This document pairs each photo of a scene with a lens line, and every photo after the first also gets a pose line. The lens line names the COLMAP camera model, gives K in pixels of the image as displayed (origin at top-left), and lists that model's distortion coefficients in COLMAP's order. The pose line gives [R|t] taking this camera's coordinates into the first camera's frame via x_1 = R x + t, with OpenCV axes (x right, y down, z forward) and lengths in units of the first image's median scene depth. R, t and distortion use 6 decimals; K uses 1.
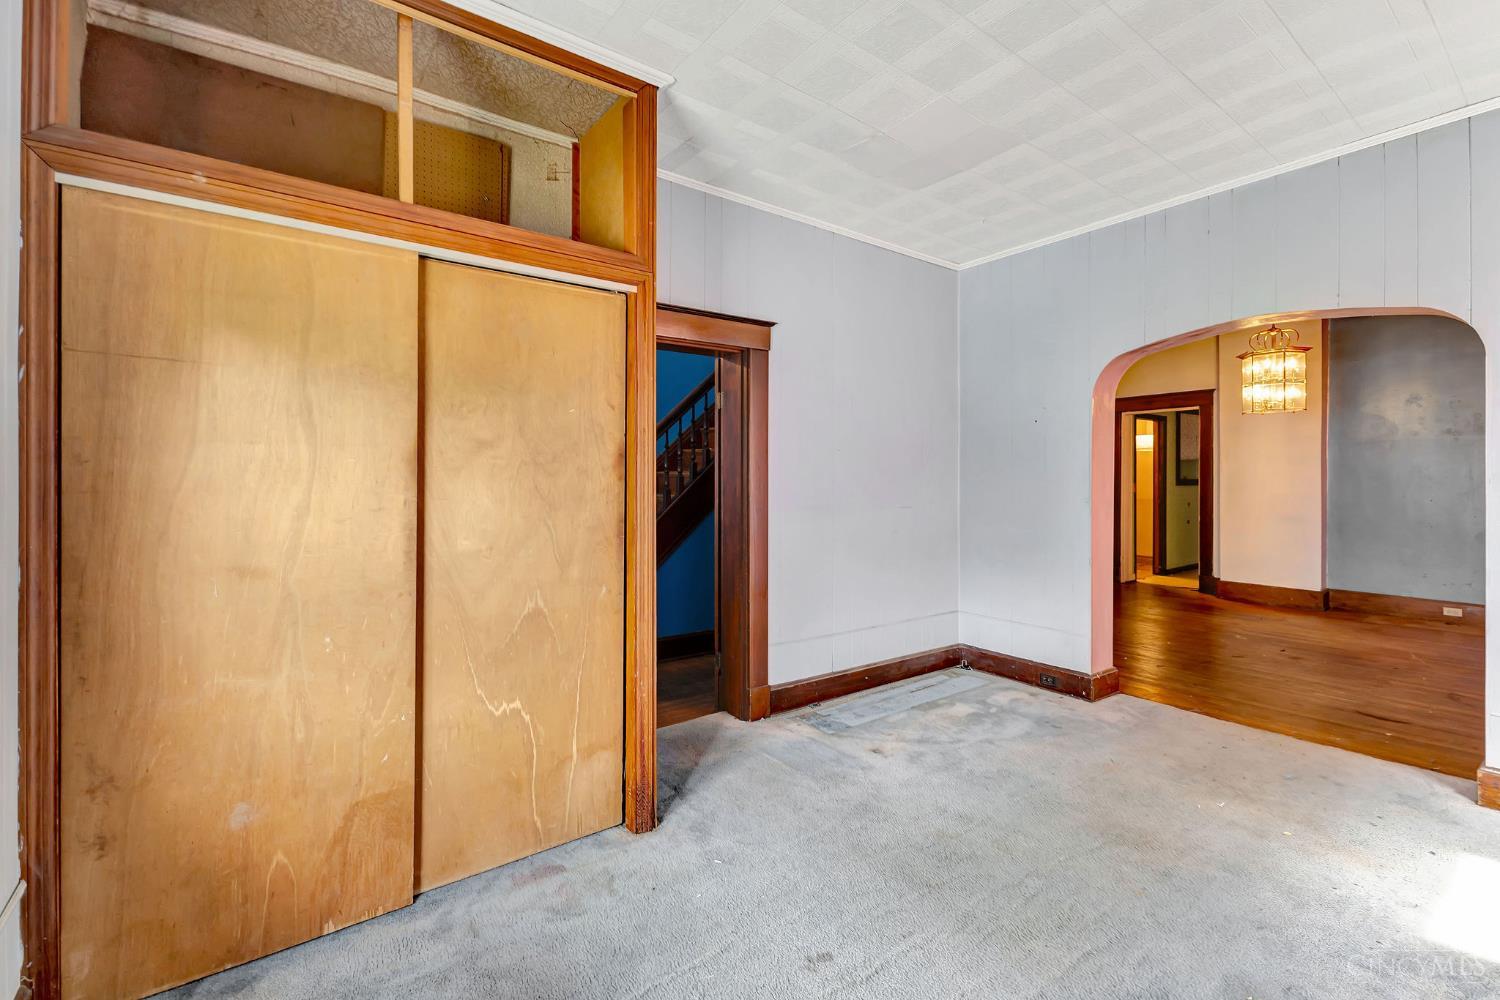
lens RADIAL K [[657.4, 0, 745.2], [0, 657.4, 480.2], [0, 0, 1]] dist [0.012907, -0.003193]
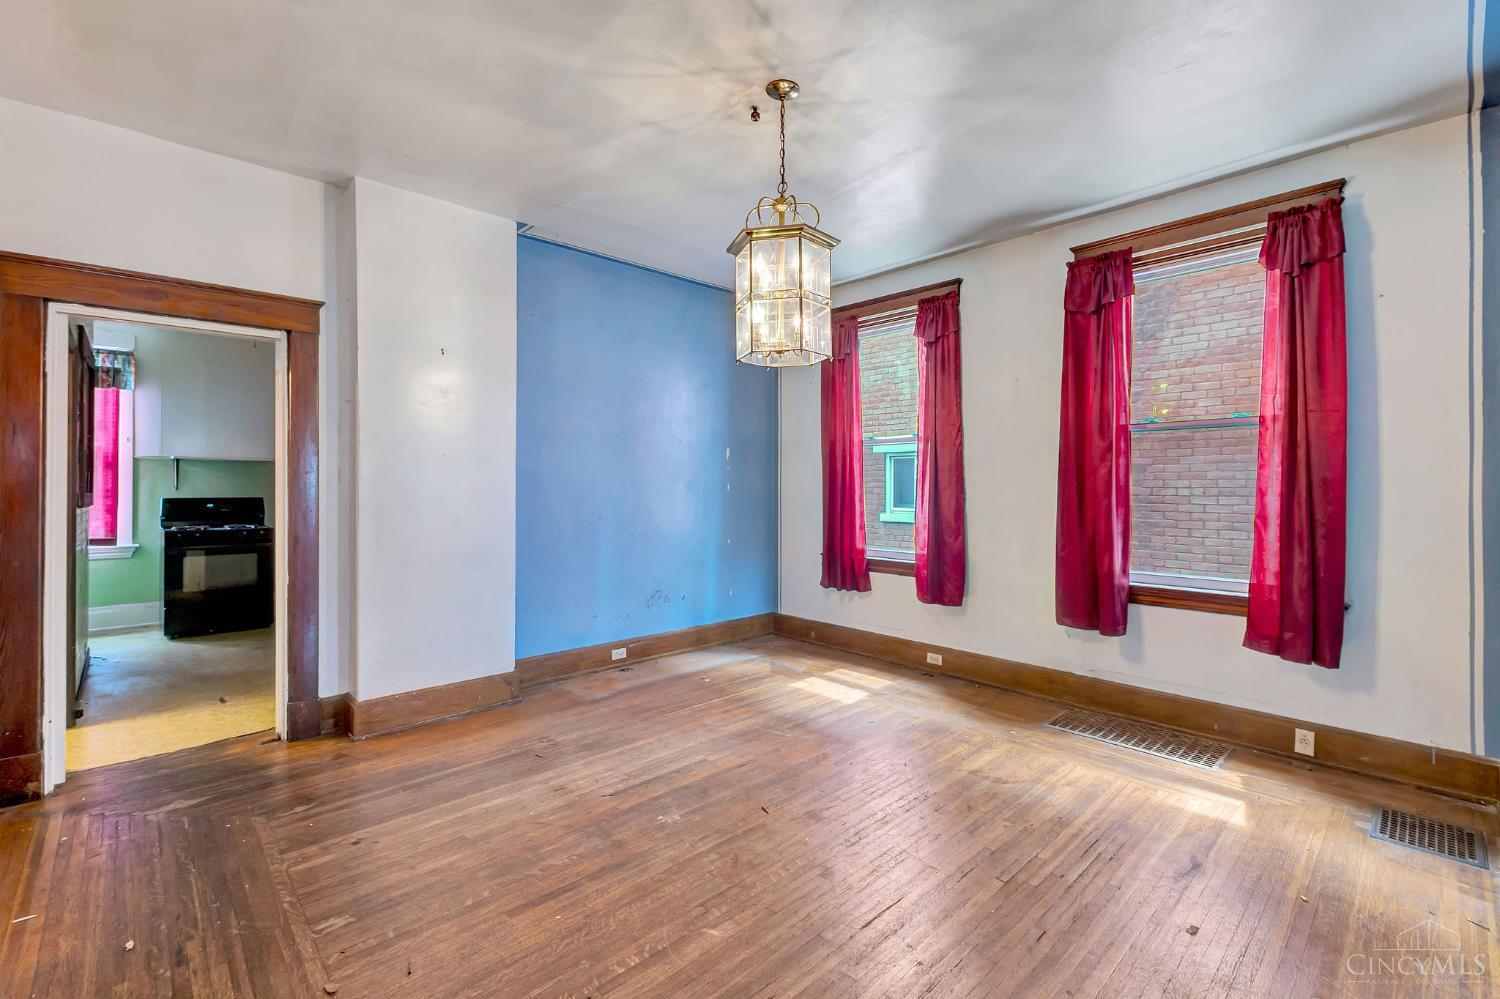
lens RADIAL K [[657.4, 0, 753.0], [0, 657.4, 484.0], [0, 0, 1]] dist [0.012907, -0.003193]
pose [[-0.129988, 0.009355, 0.991471, 0.253659], [0.006538, 0.999942, -0.008577, 0.000059], [-0.991494, 0.005368, -0.130041, 0.944813]]
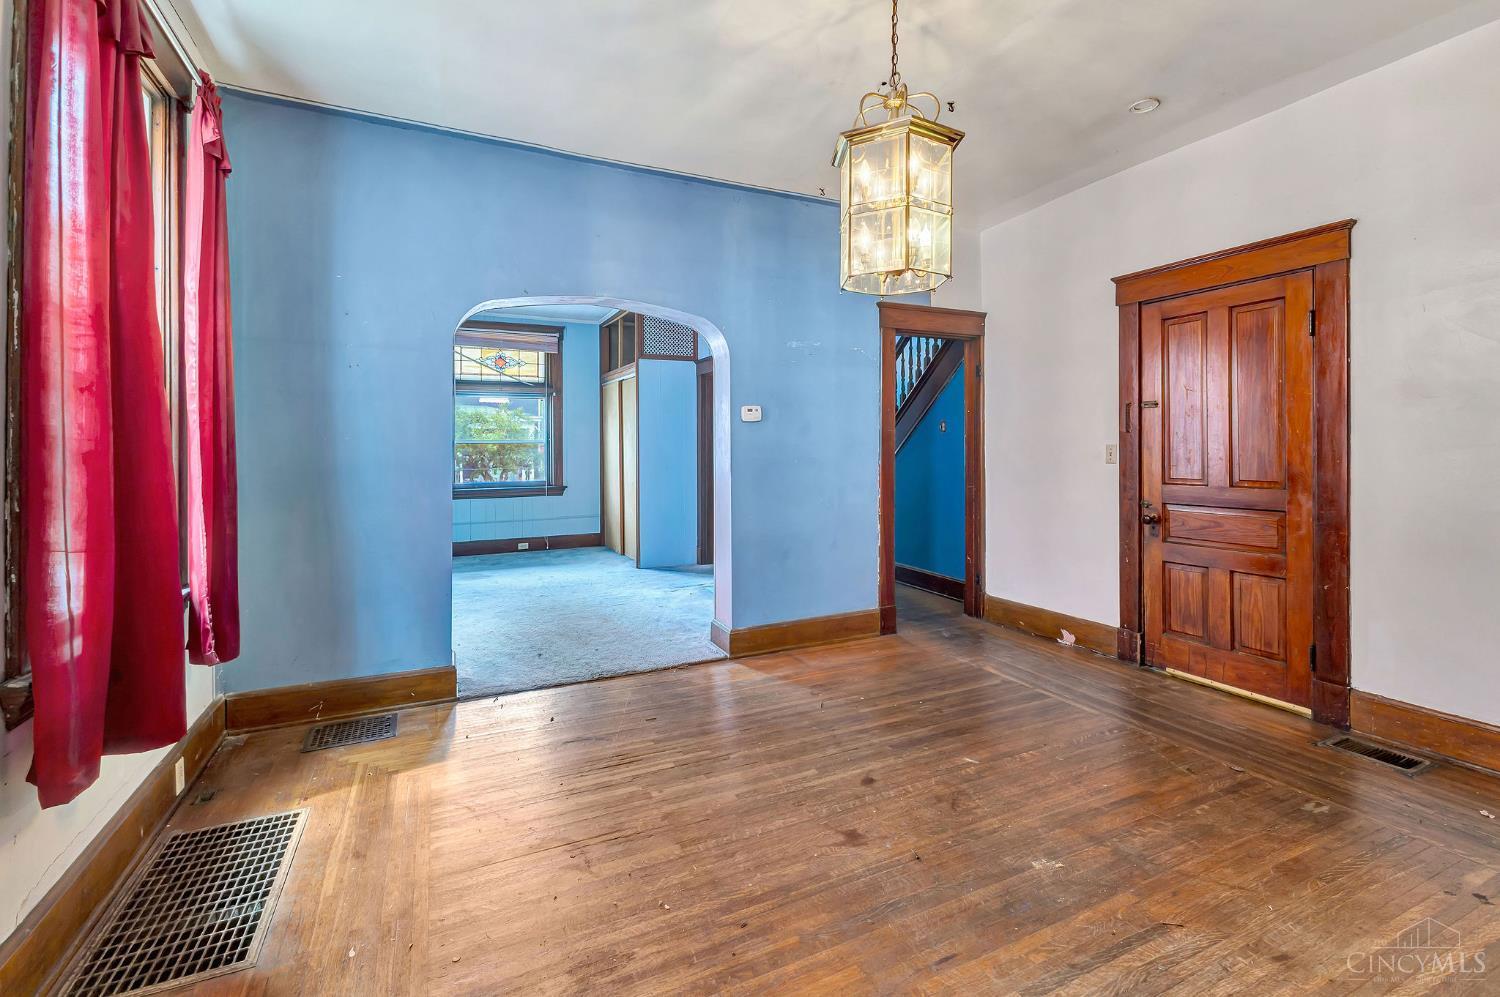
lens RADIAL K [[657.4, 0, 756.6], [0, 657.4, 445.7], [0, 0, 1]] dist [0.012907, -0.003193]
pose [[-0.174713, 0.003325, -0.984614, 1.077041], [-0.001521, 0.999992, 0.003646, 0.003106], [0.984618, 0.002135, -0.174706, 0.854638]]
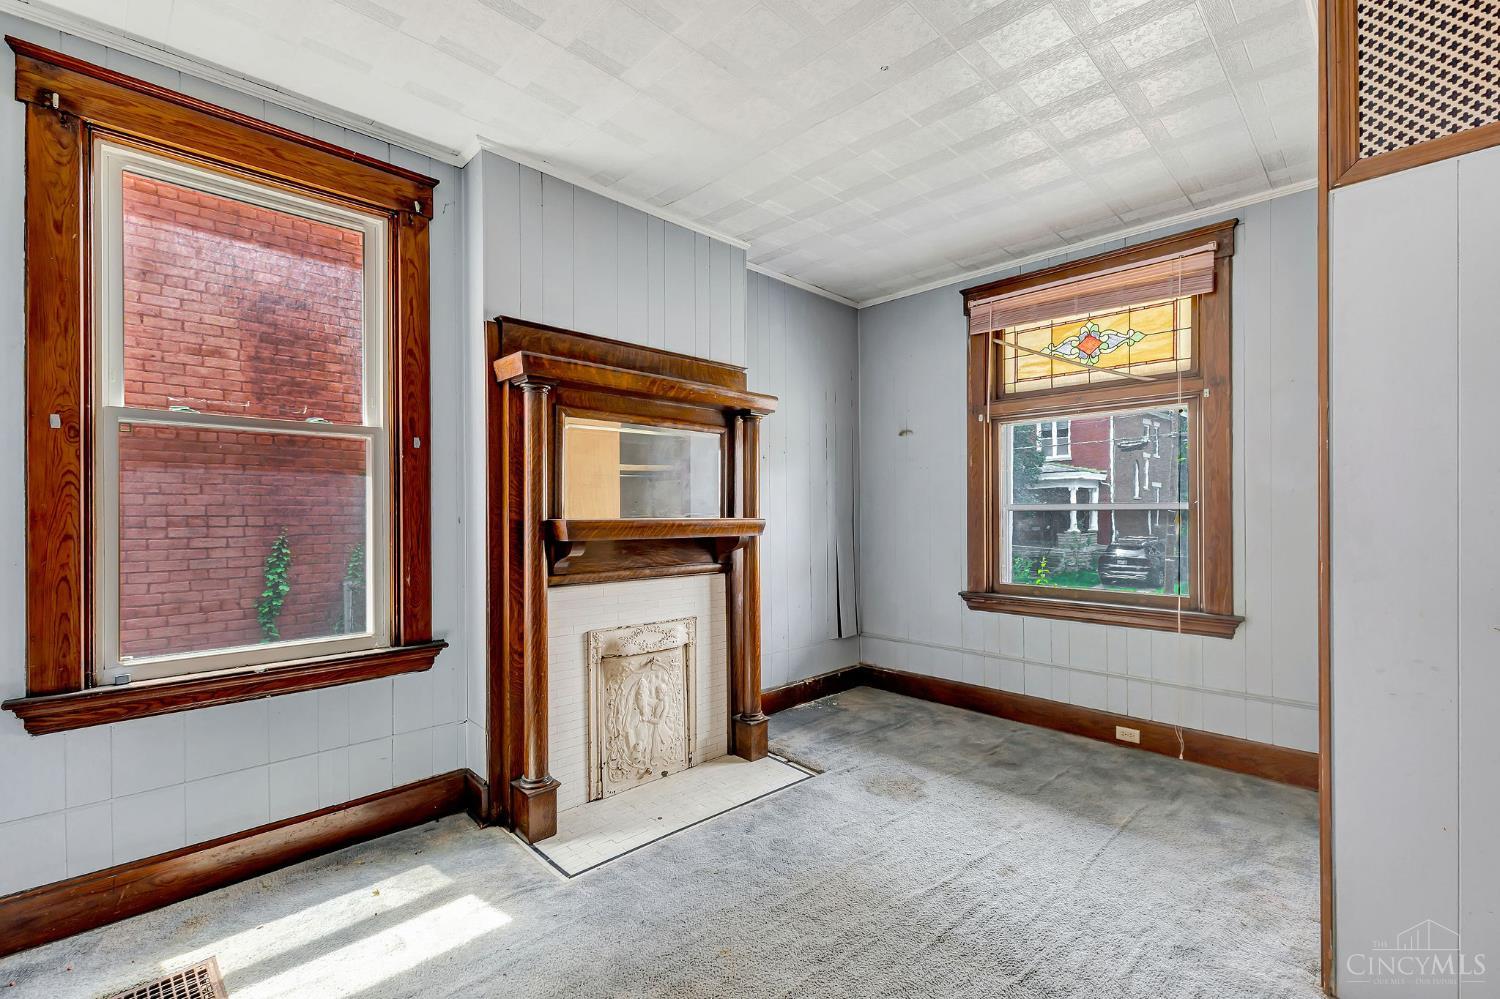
lens RADIAL K [[657.4, 0, 758.2], [0, 657.4, 513.2], [0, 0, 1]] dist [0.012907, -0.003193]
pose [[-0.988237, 0.005738, -0.152824, 0.254316], [0.004305, 0.999944, 0.009703, -0.001340], [0.152871, 0.008931, -0.988206, 0.703506]]
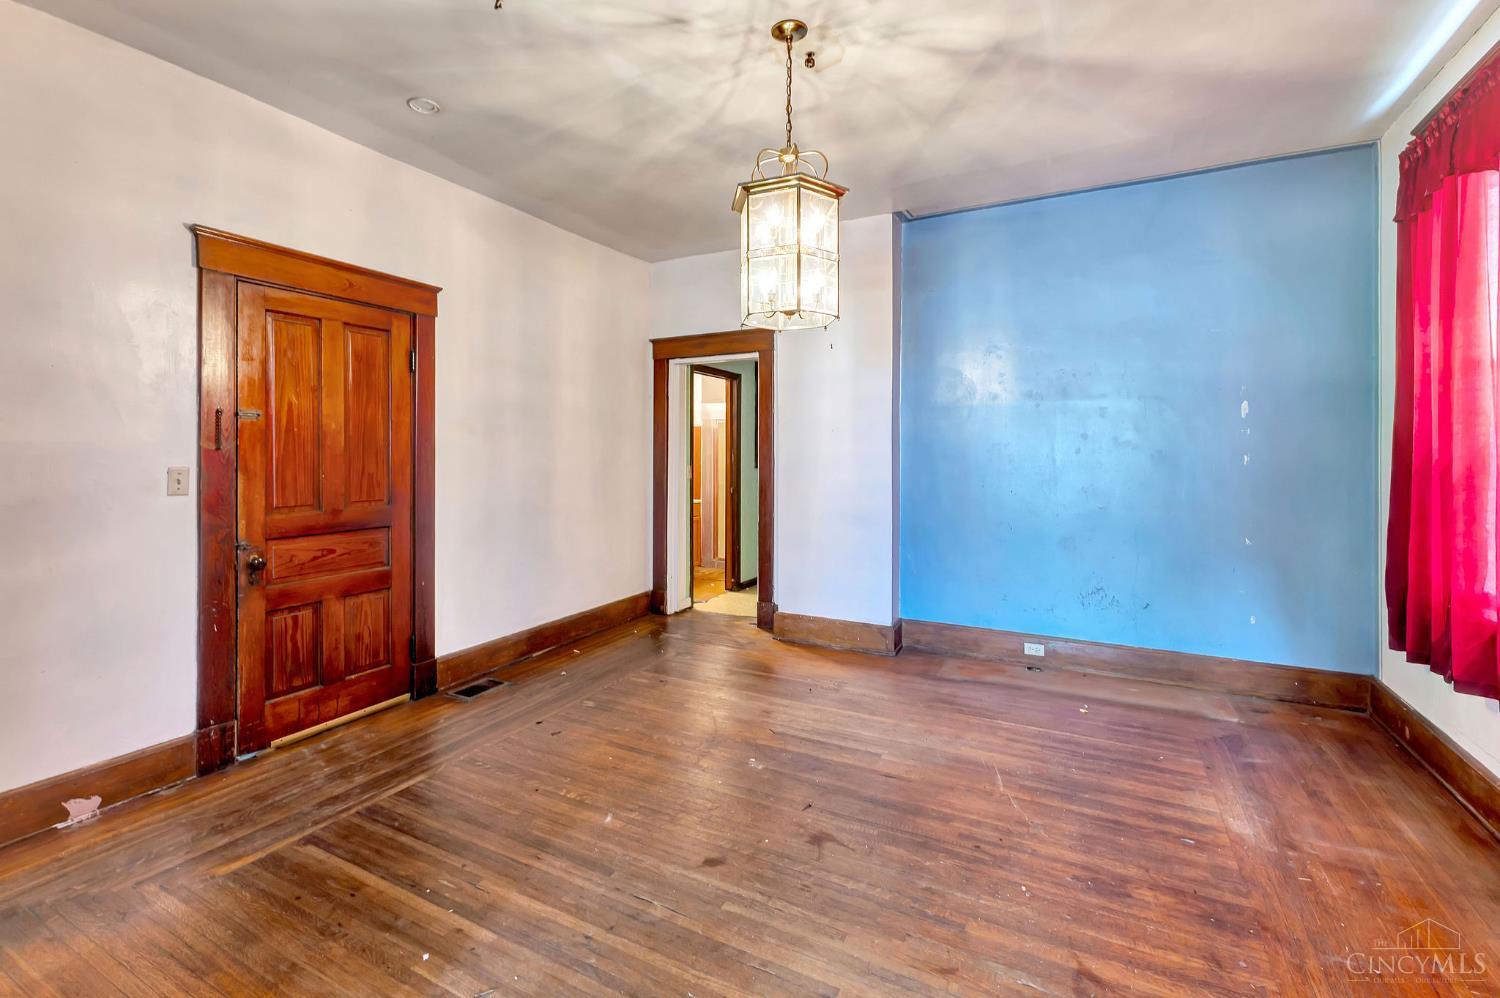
lens RADIAL K [[657.4, 0, 748.3], [0, 657.4, 459.7], [0, 0, 1]] dist [0.012907, -0.003193]
pose [[0.900277, 0.002185, 0.435313, 0.490341], [-0.001455, 0.999997, -0.002010, -0.001122], [-0.435316, 0.001176, 0.900277, 0.505914]]
